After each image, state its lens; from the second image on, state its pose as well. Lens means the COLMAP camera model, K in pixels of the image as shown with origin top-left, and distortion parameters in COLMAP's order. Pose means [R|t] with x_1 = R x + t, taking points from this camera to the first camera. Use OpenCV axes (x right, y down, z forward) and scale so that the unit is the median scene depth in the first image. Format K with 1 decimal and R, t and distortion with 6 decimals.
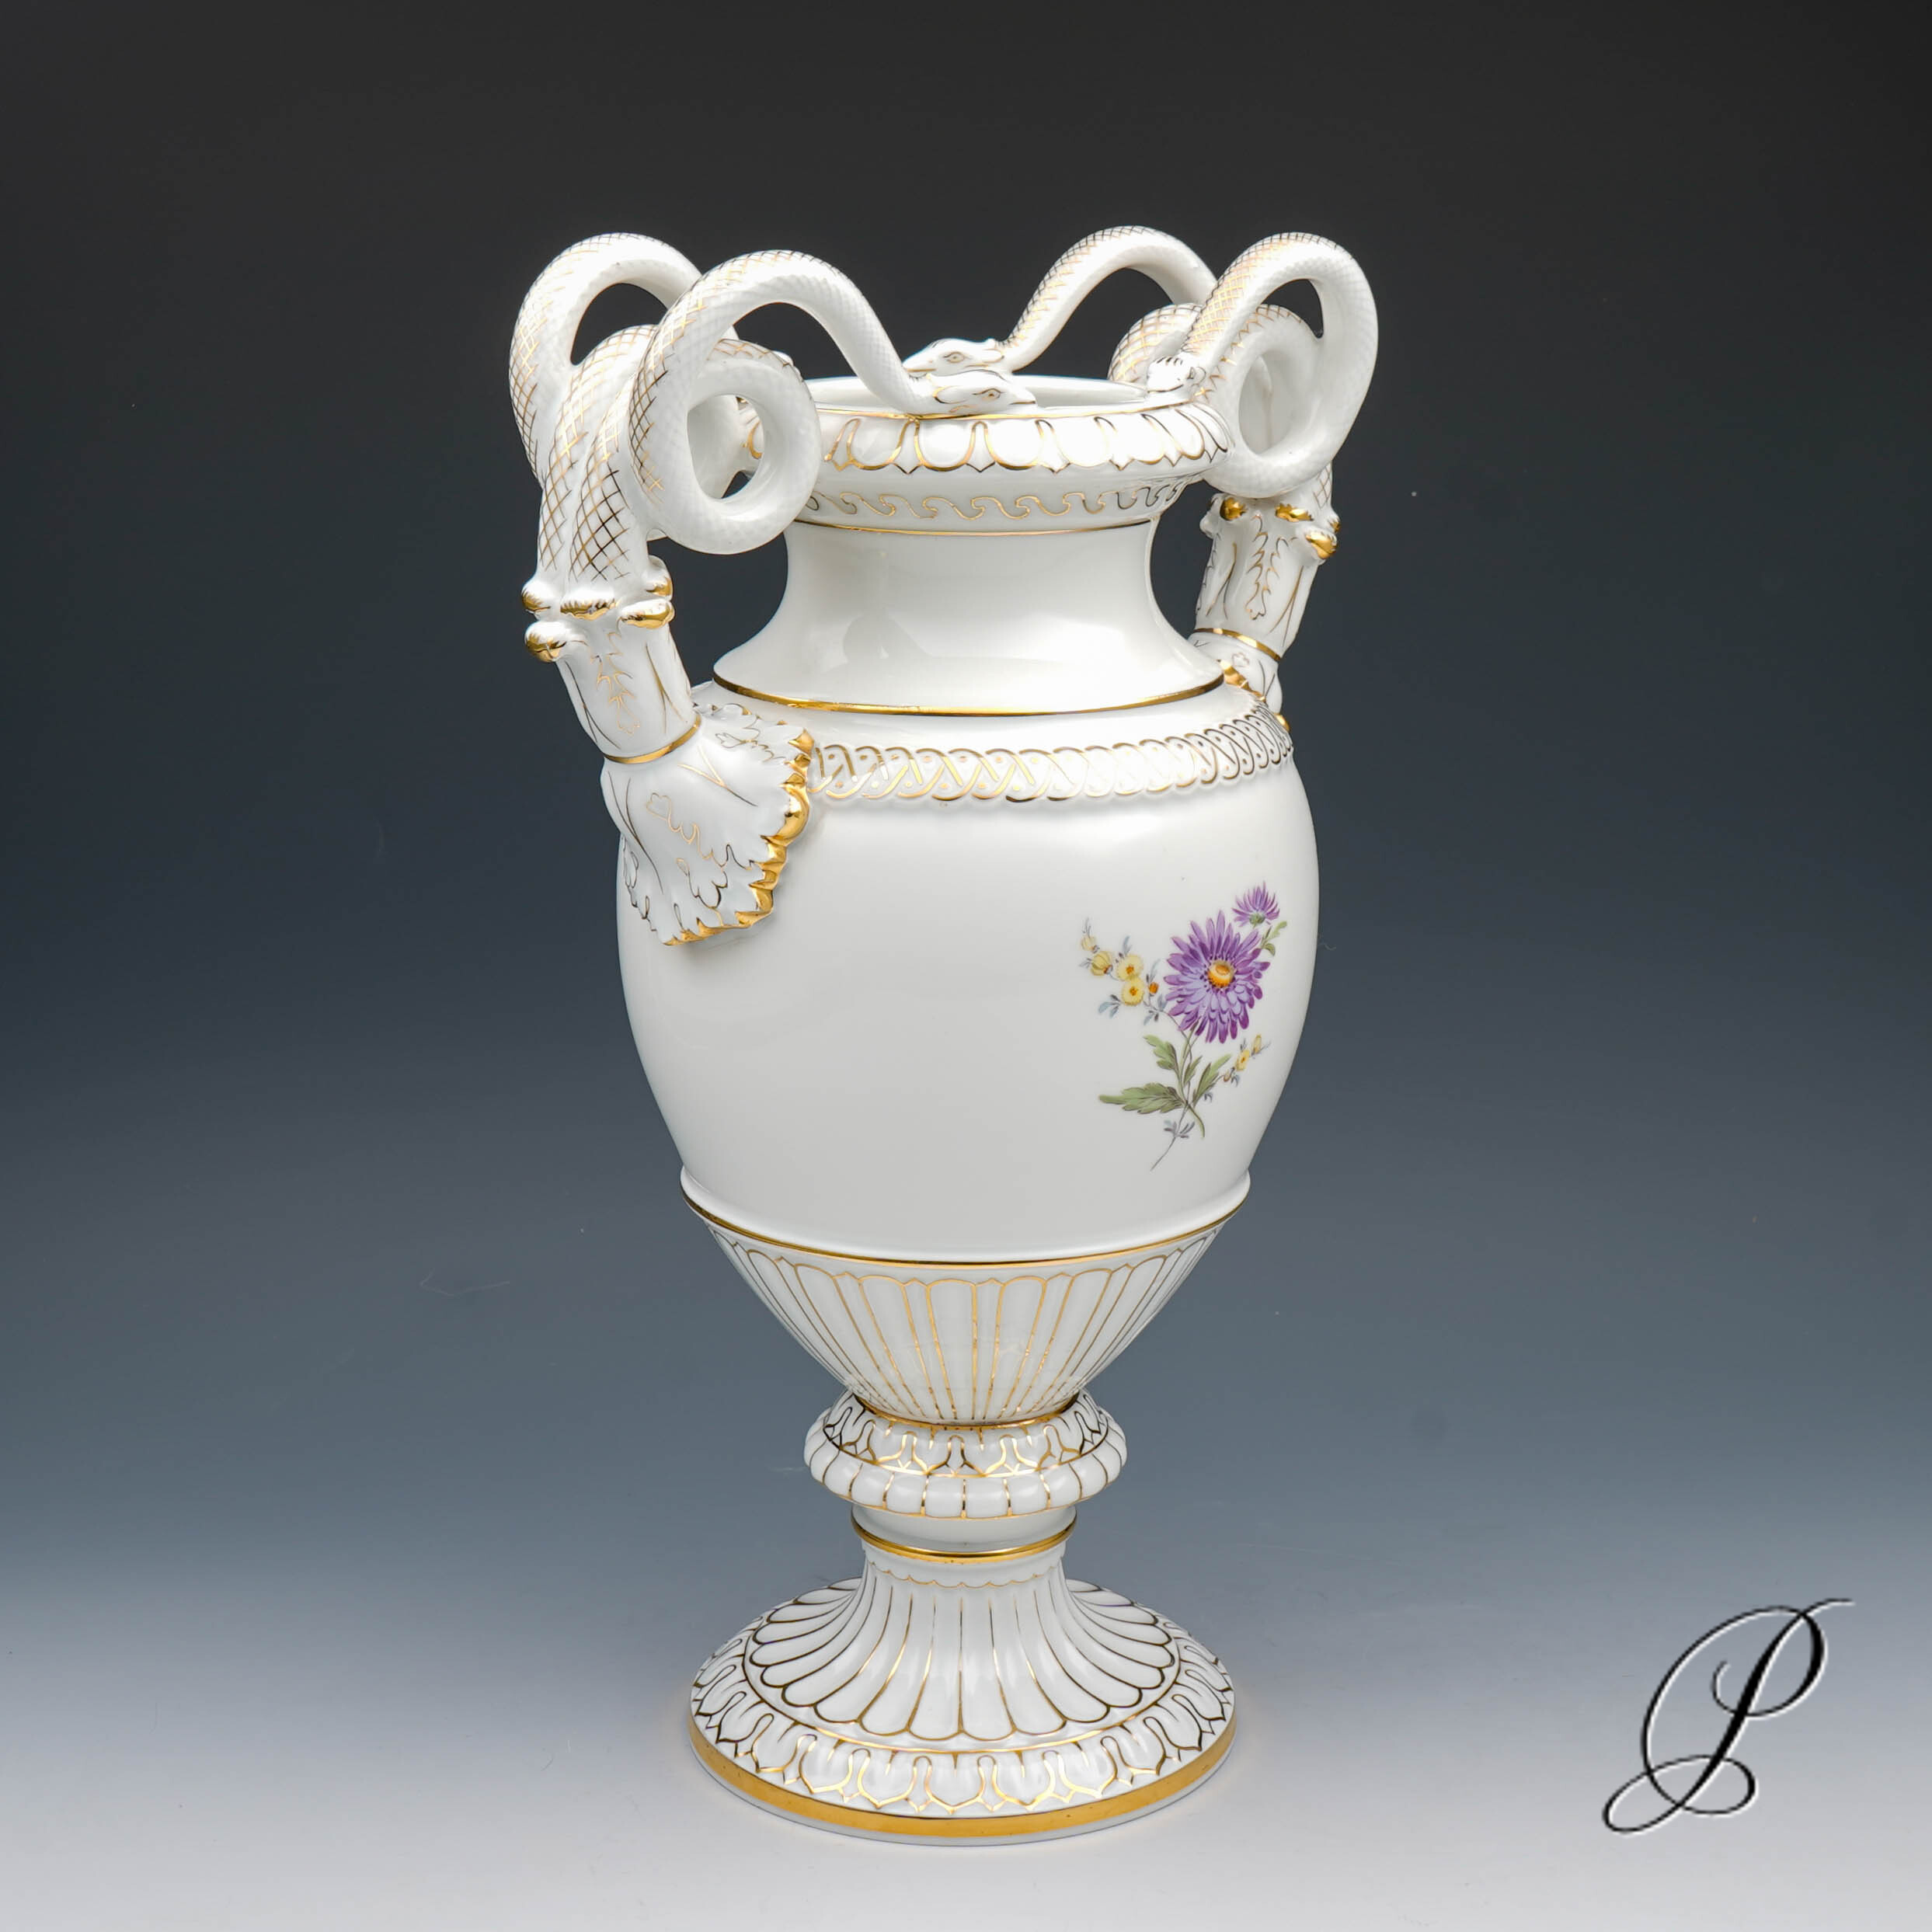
lens RADIAL K [[3733.6, 0, 973.2], [0, 3733.6, 864.0], [0, 0, 1]] dist [-0.022225, -0.180279]
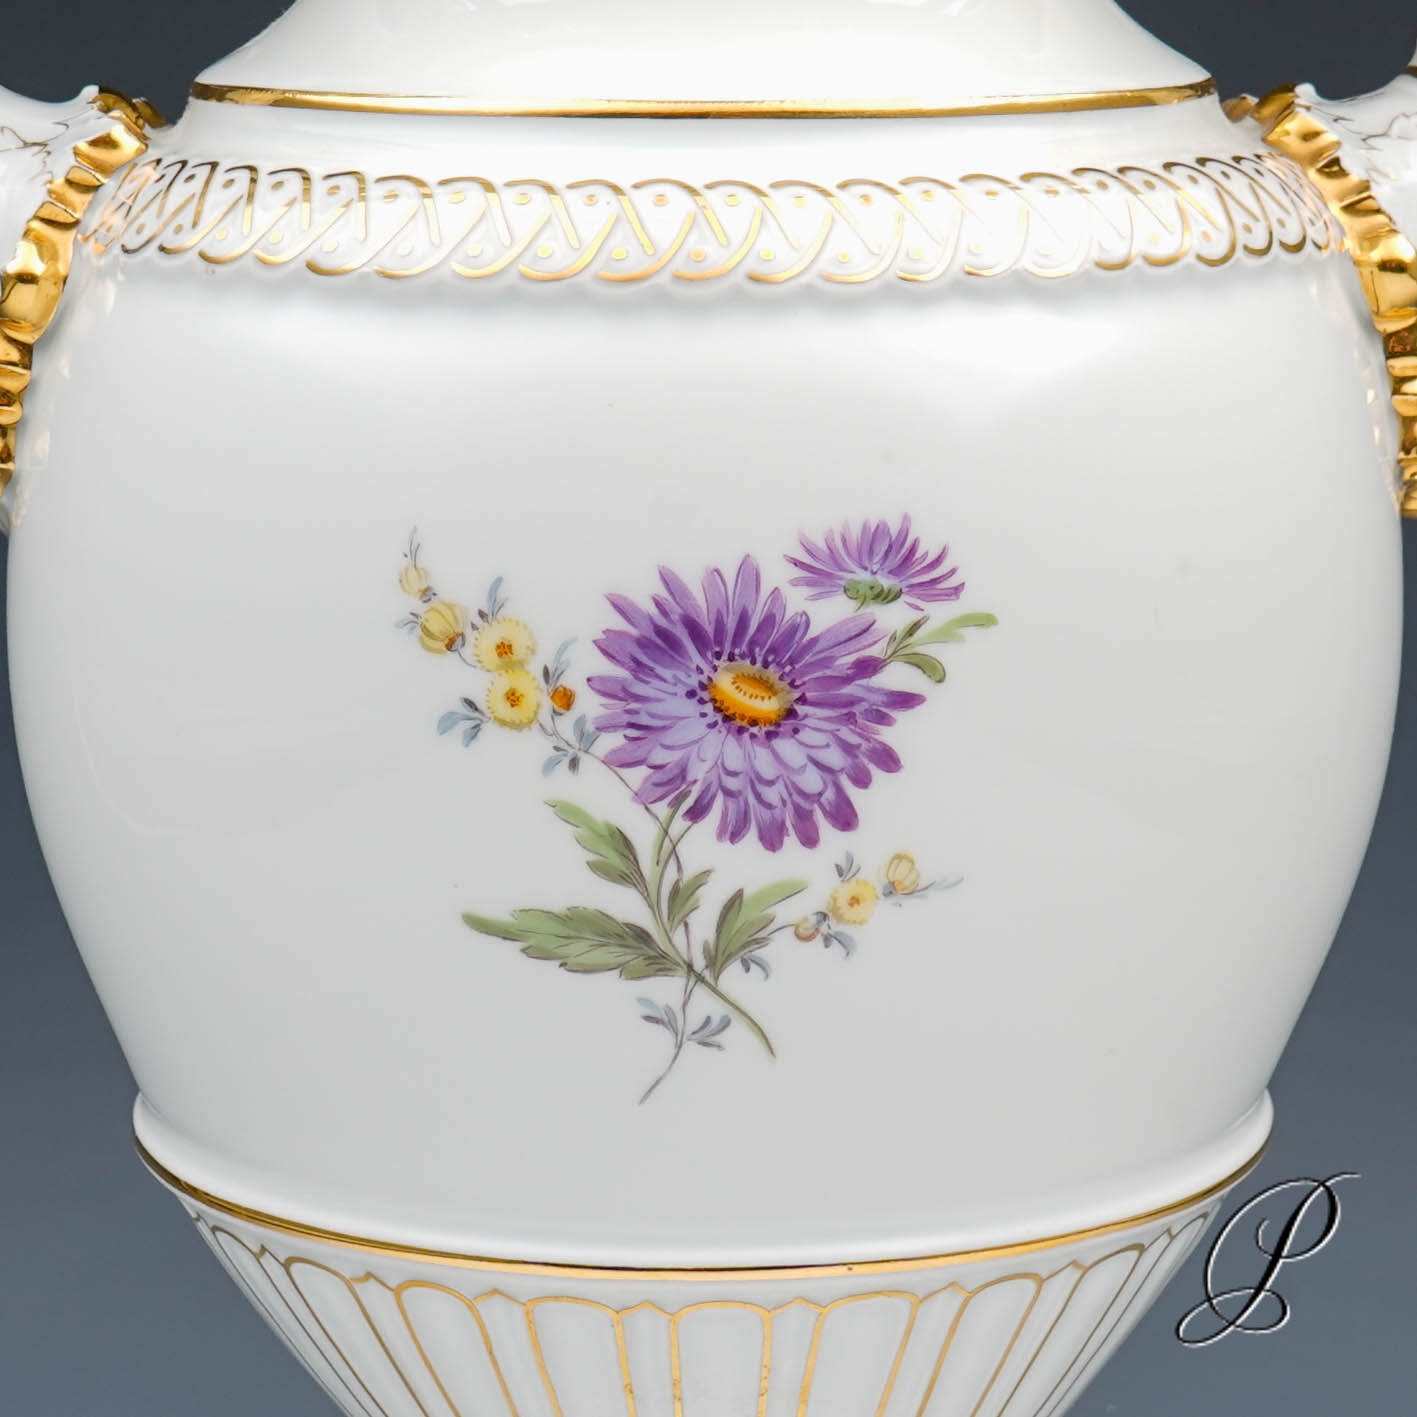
lens RADIAL K [[5069.8, 0, 708.5], [0, 5069.8, 708.5], [0, 0, 1]] dist [-0.201006, -1.838634]
pose [[0.776038, 0.105531, -0.621794, 0.452152], [-0.128372, 0.991693, 0.008094, 0.026753], [0.617483, 0.073540, 0.783139, 0.508909]]
